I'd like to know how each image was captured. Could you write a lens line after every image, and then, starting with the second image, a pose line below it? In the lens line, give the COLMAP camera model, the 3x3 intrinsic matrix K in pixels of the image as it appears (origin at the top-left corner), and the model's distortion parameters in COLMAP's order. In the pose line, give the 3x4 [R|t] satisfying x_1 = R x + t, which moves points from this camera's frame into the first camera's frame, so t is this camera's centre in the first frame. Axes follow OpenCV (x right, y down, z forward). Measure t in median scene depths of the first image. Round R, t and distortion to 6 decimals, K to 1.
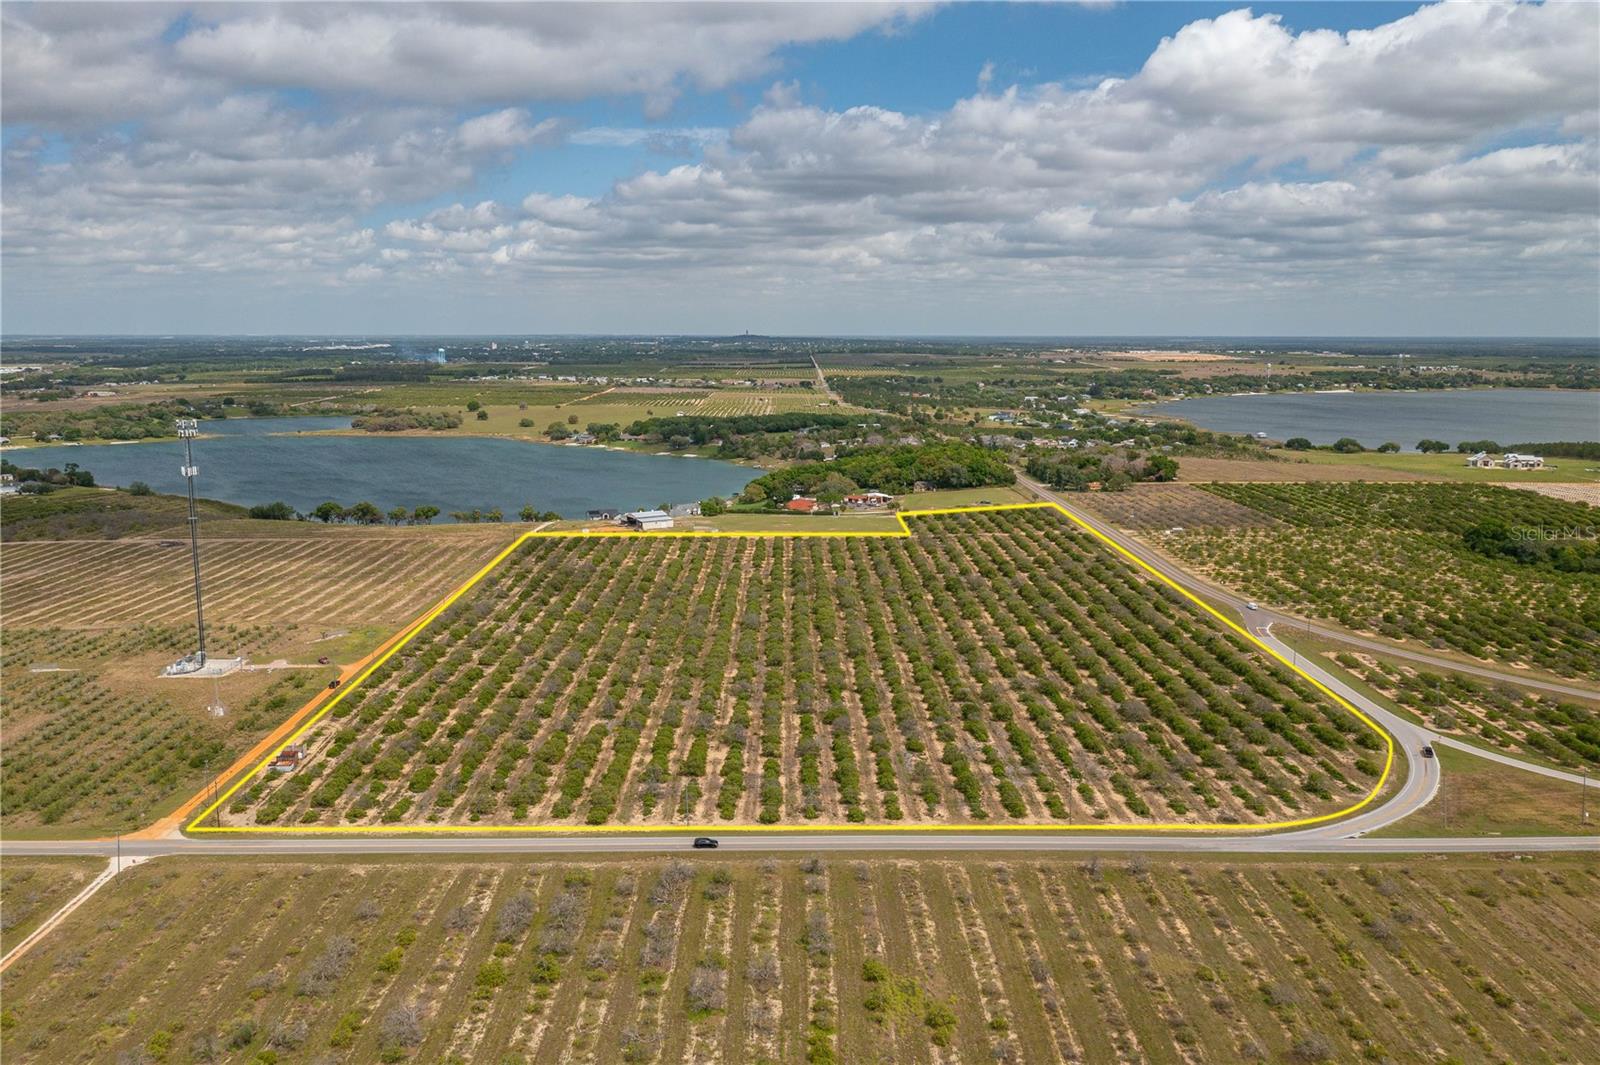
lens RADIAL K [[1239.0, 0, 808.2], [0, 1239.0, 463.4], [0, 0, 1]] dist [-0.013850, -0.007836]
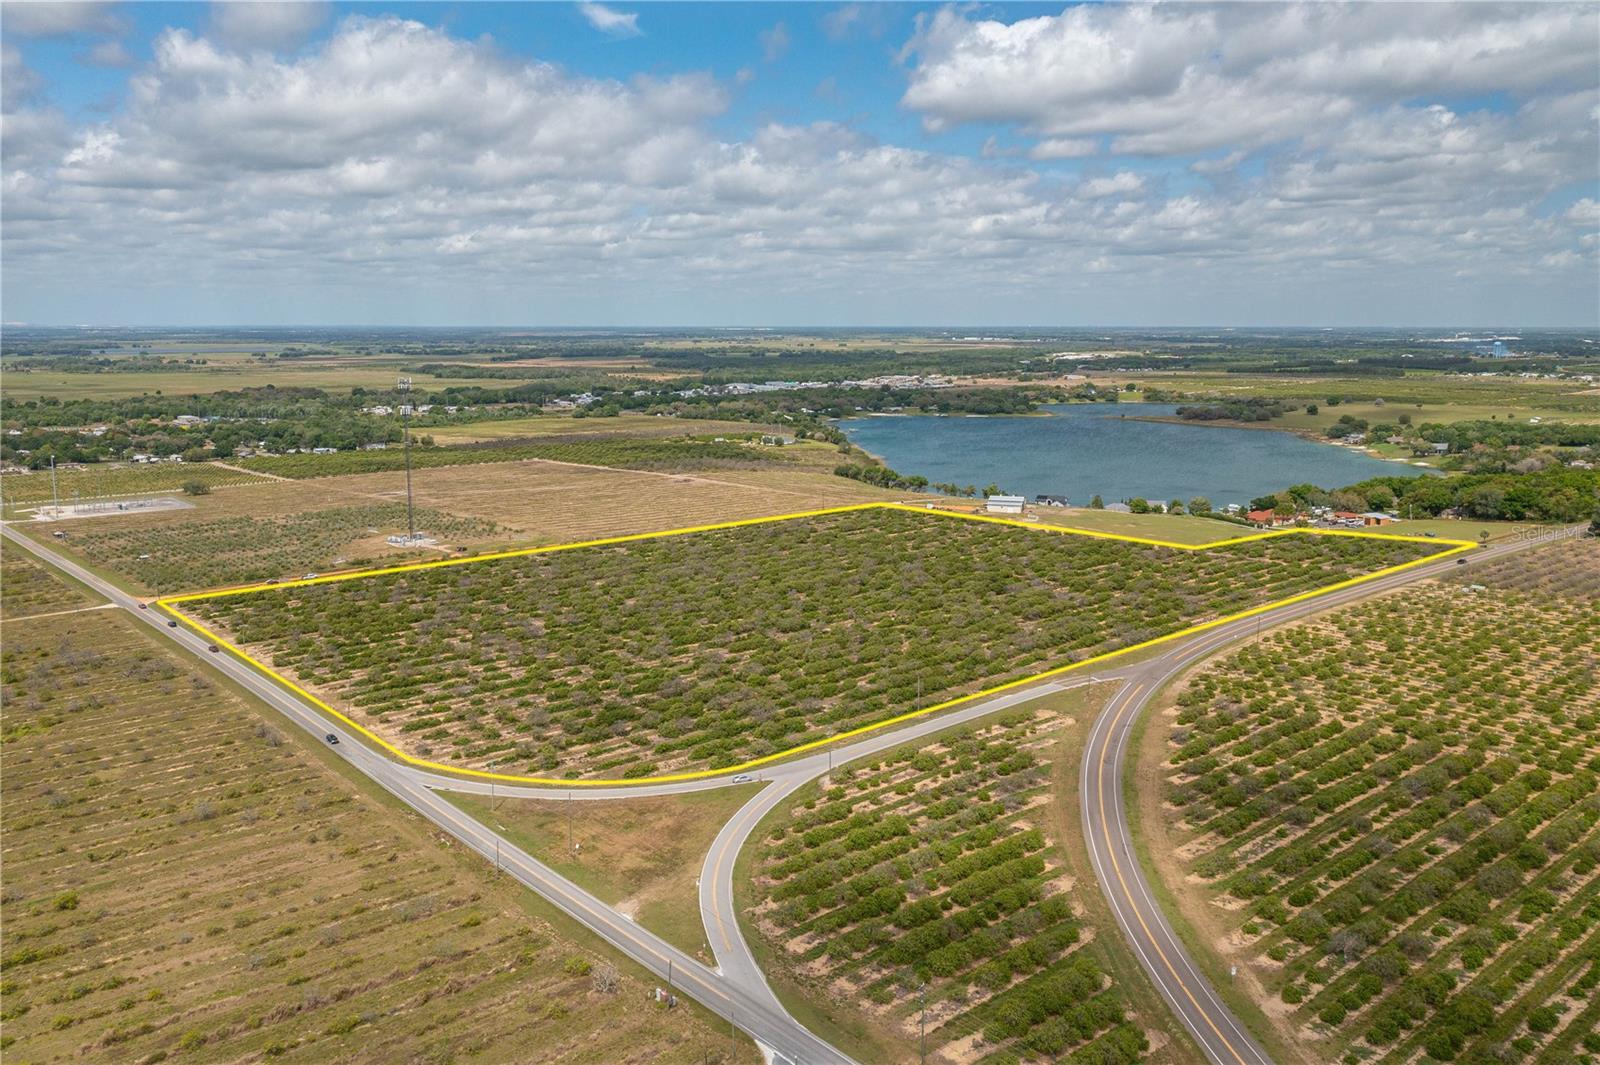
lens RADIAL K [[1236.4, 0, 800.0], [0, 1236.4, 532.5], [0, 0, 1]] dist [-0.010582, -0.002517]
pose [[0.648359, 0.124358, -0.751110, 1.291753], [-0.078079, 0.992229, 0.096881, -0.040666], [0.757321, -0.004168, 0.653030, 0.493670]]
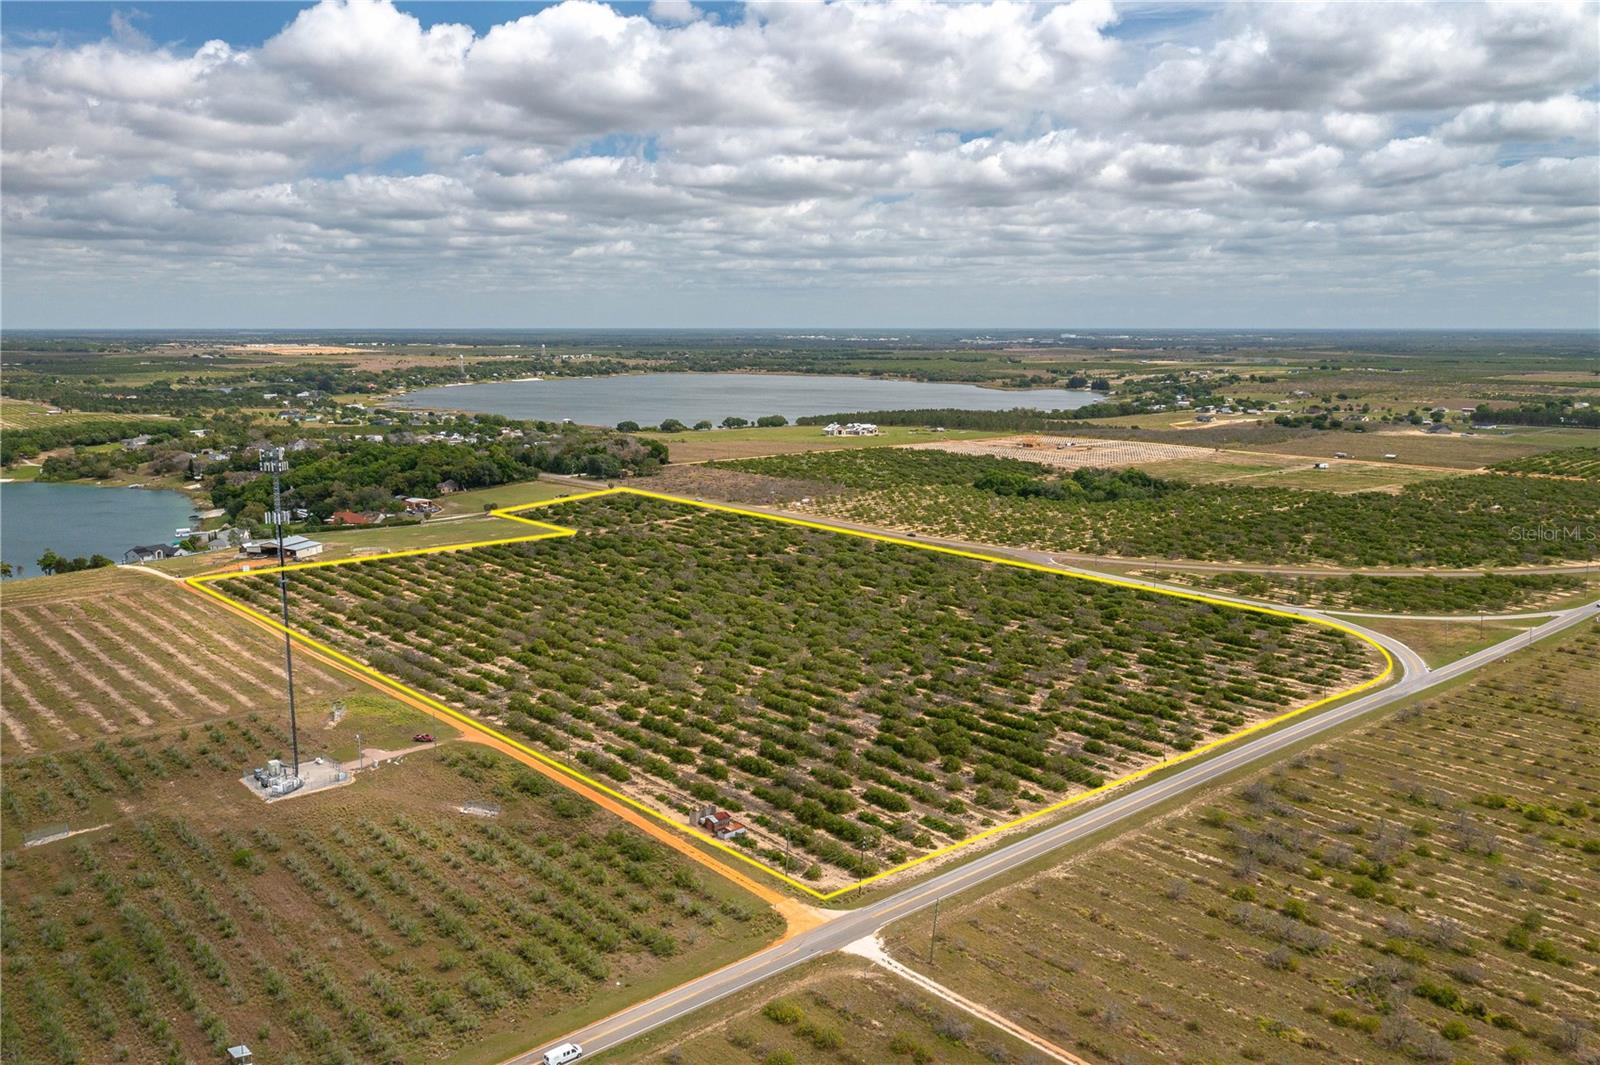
lens RADIAL K [[1236.4, 0, 800.0], [0, 1236.4, 532.5], [0, 0, 1]] dist [-0.010582, -0.002517]
pose [[0.763555, -0.106270, 0.636938, -0.946823], [0.067009, 0.994080, 0.085528, -0.031429], [-0.642257, -0.022625, 0.766156, 0.328805]]
